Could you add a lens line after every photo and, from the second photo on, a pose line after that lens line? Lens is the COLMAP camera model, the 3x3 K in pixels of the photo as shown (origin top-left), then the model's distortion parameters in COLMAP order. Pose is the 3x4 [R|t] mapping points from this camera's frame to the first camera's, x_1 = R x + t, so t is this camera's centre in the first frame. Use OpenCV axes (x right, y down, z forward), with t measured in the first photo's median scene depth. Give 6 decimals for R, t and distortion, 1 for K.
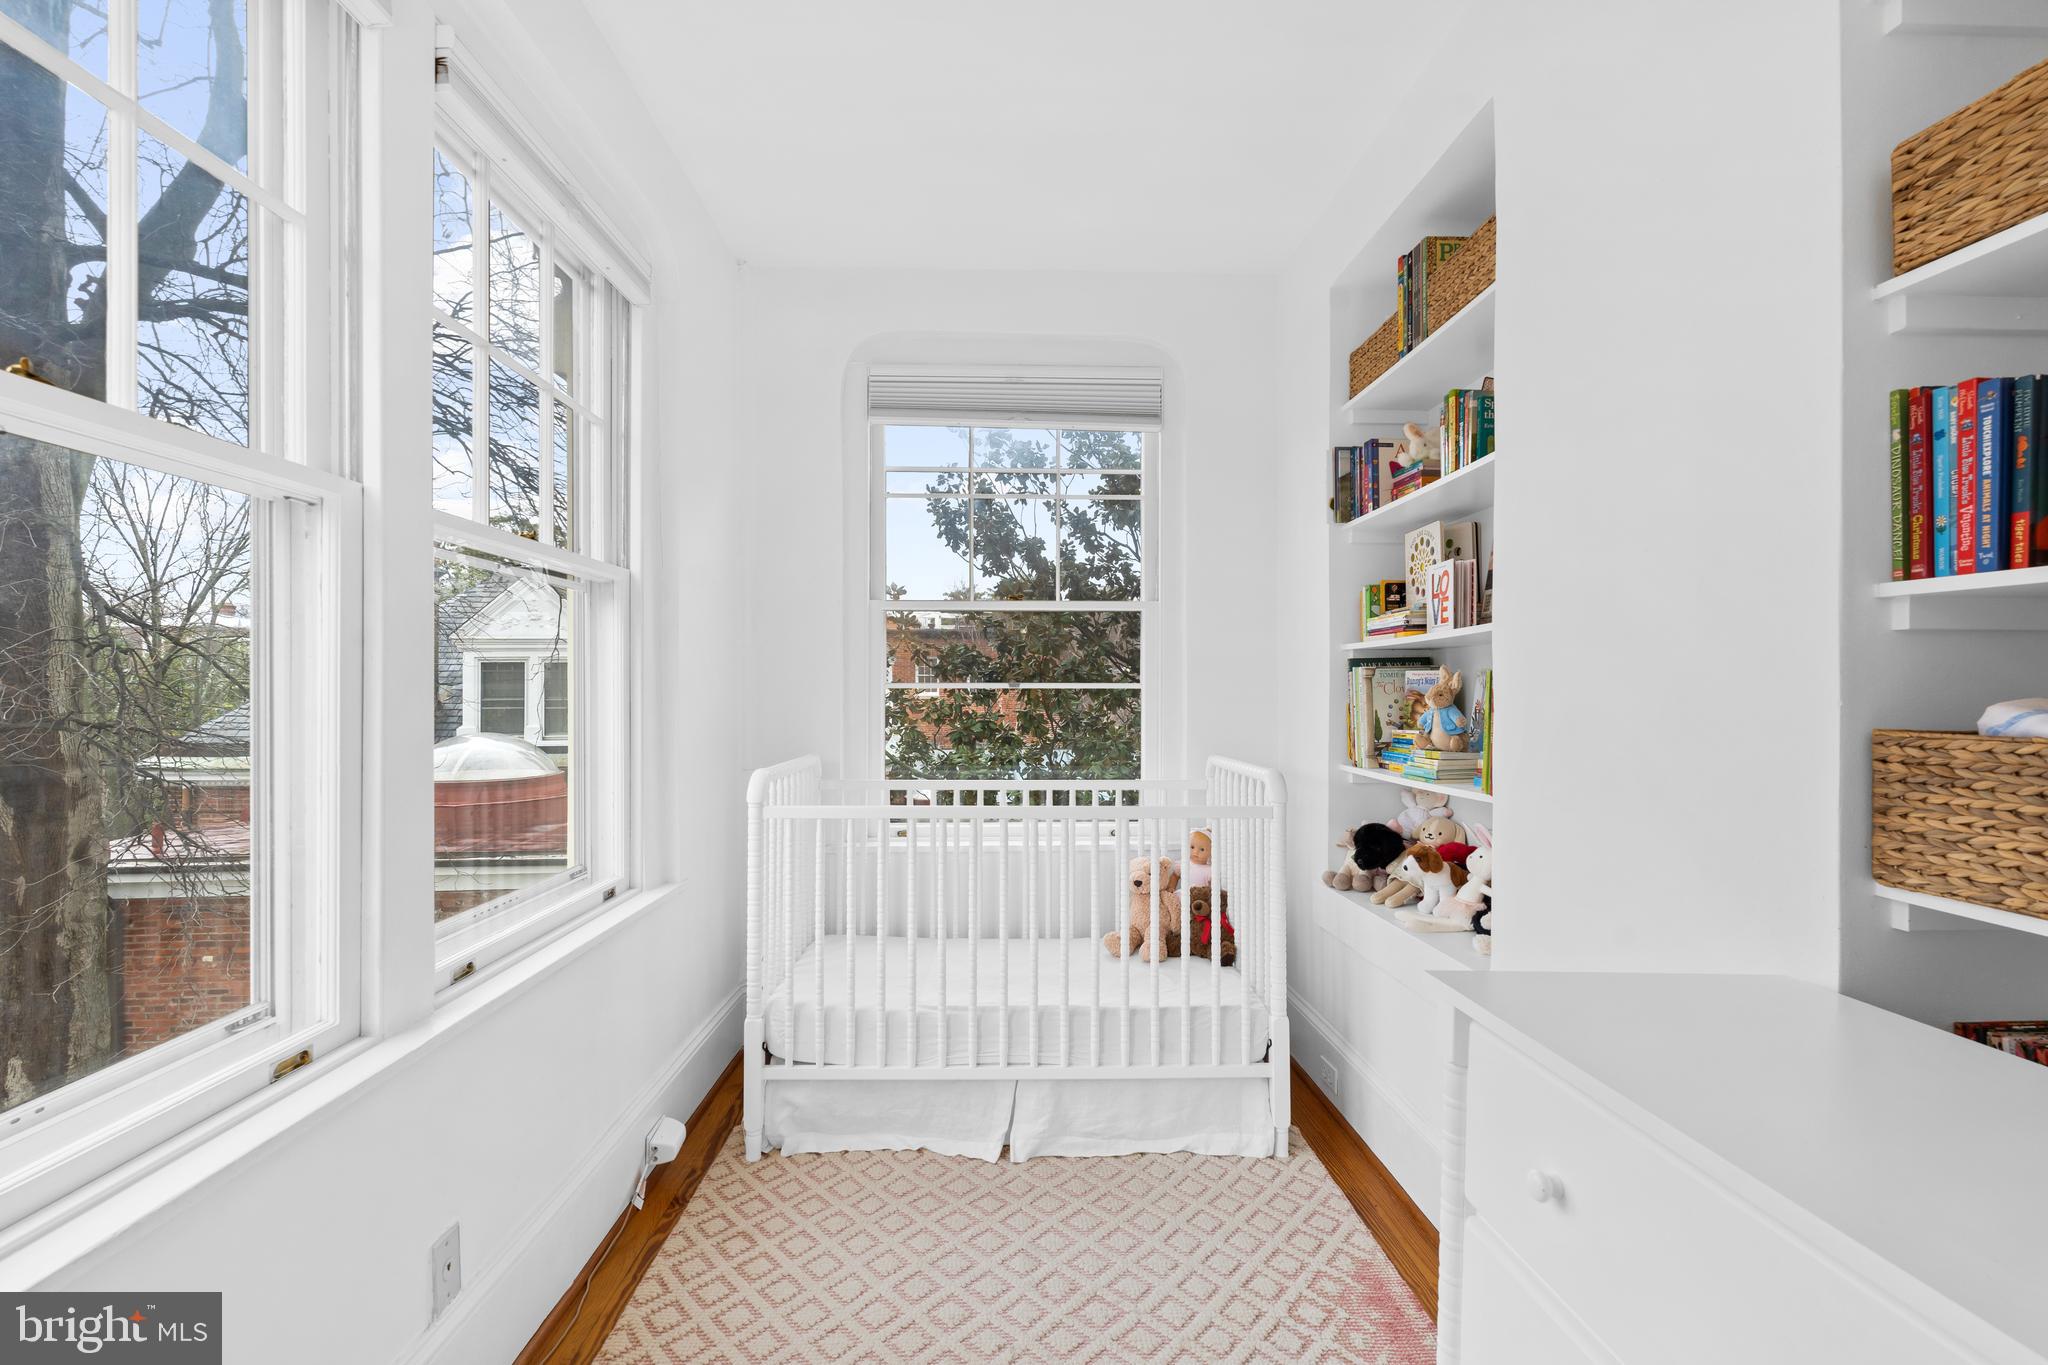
lens RADIAL K [[900.5, 0, 1019.4], [0, 900.5, 695.6], [0, 0, 1]] dist [-0.004705, -0.000240]
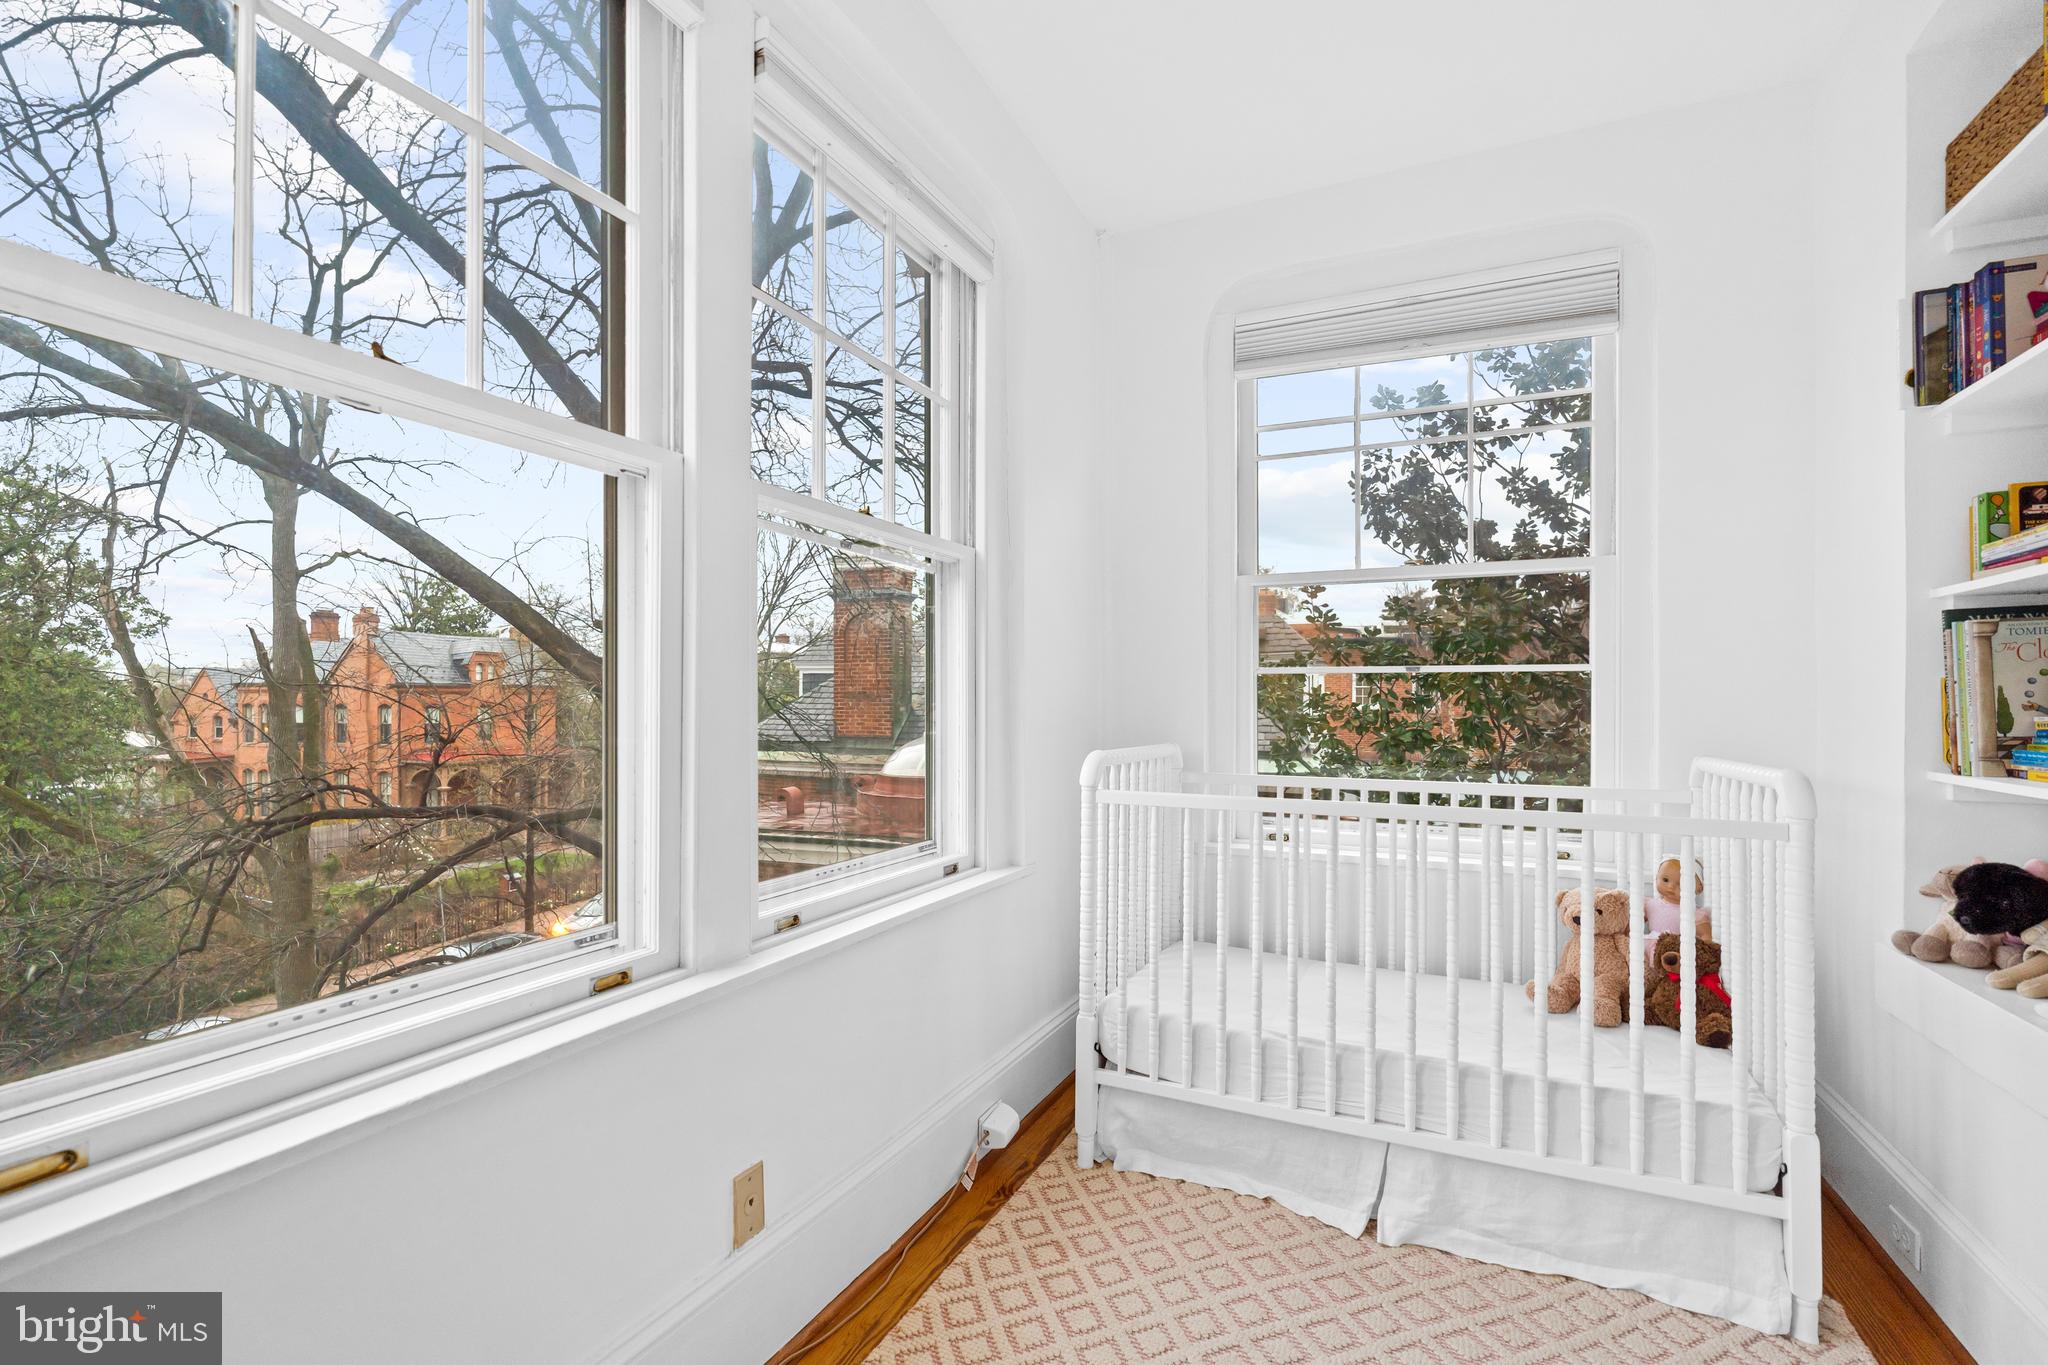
lens RADIAL K [[907.9, 0, 1022.7], [0, 907.9, 704.6], [0, 0, 1]] dist [-0.002958, -0.000275]
pose [[0.892754, 0.002389, -0.450537, 0.070826], [-0.004921, 0.999978, -0.004449, 0.038478], [0.450517, 0.006189, 0.892746, 0.121419]]
